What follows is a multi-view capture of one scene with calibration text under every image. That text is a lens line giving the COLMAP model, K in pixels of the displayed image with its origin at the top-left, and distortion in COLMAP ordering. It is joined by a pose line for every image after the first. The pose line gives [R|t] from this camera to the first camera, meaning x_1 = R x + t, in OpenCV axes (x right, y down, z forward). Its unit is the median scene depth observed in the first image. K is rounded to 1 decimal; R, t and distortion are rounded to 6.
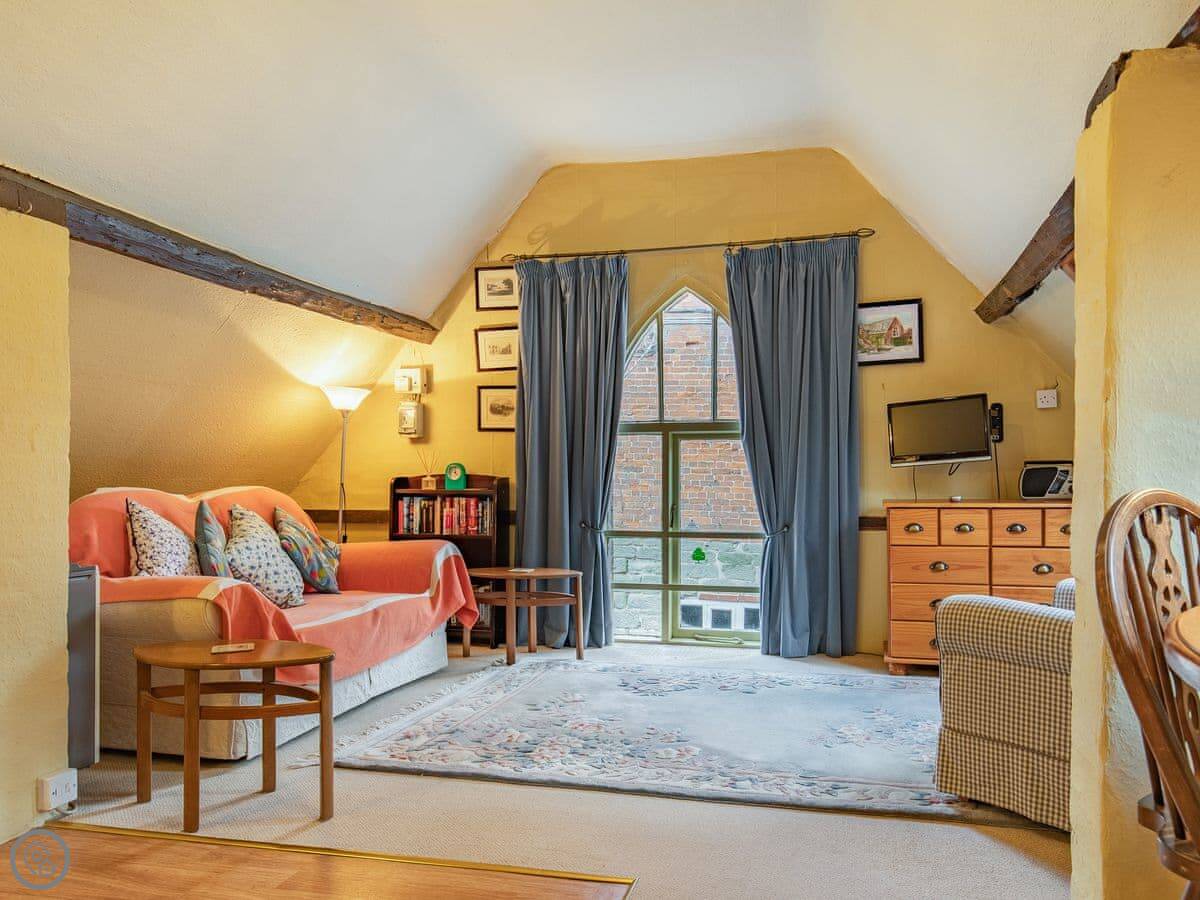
lens RADIAL K [[859.3, 0, 666.0], [0, 859.3, 465.8], [0, 0, 1]] dist [0.002210, -0.006645]
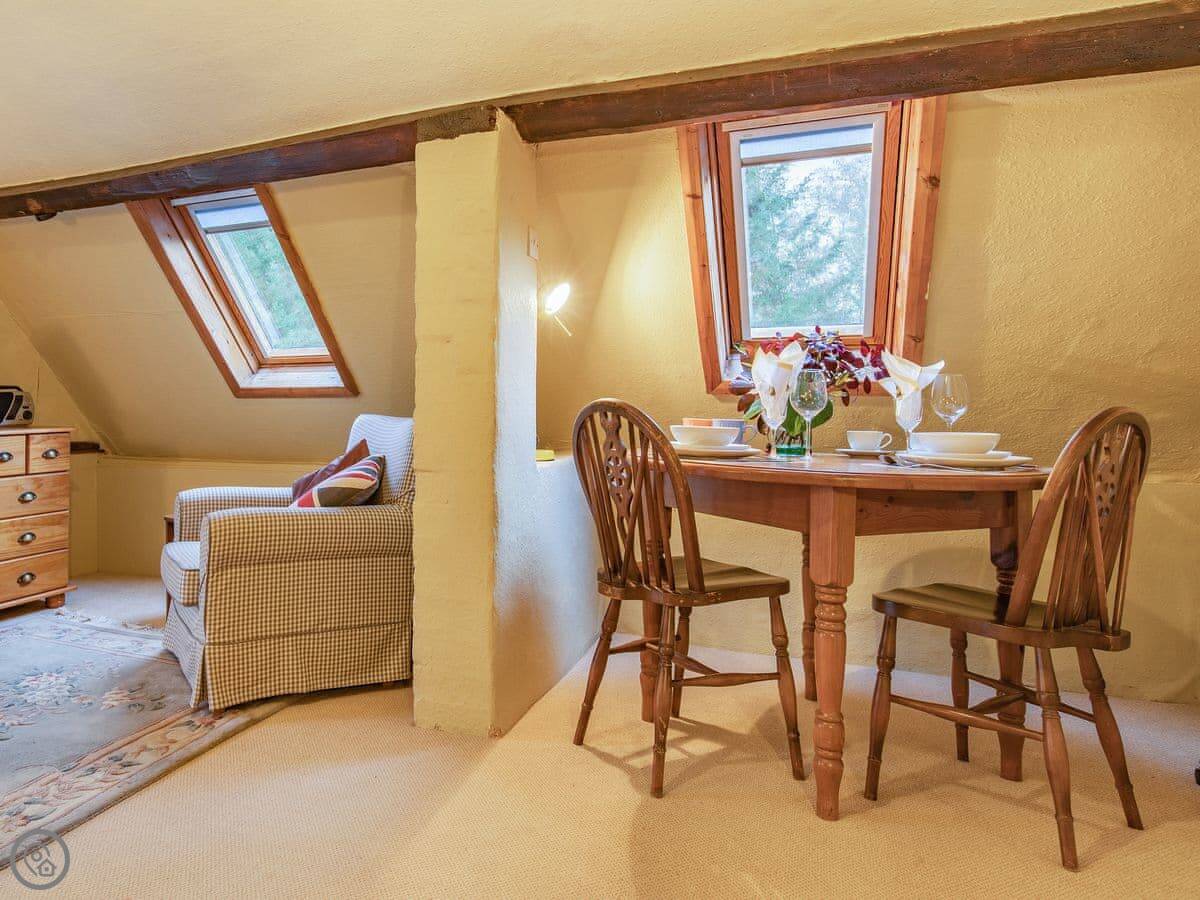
lens RADIAL K [[815.9, 0, 473.9], [0, 815.9, 387.5], [0, 0, 1]] dist [-0.010488, -0.008268]
pose [[0.174123, 0.022288, 0.984472, -0.318788], [-0.002819, 0.999751, -0.022135, 0.013508], [-0.984720, 0.001079, 0.174142, 0.302905]]
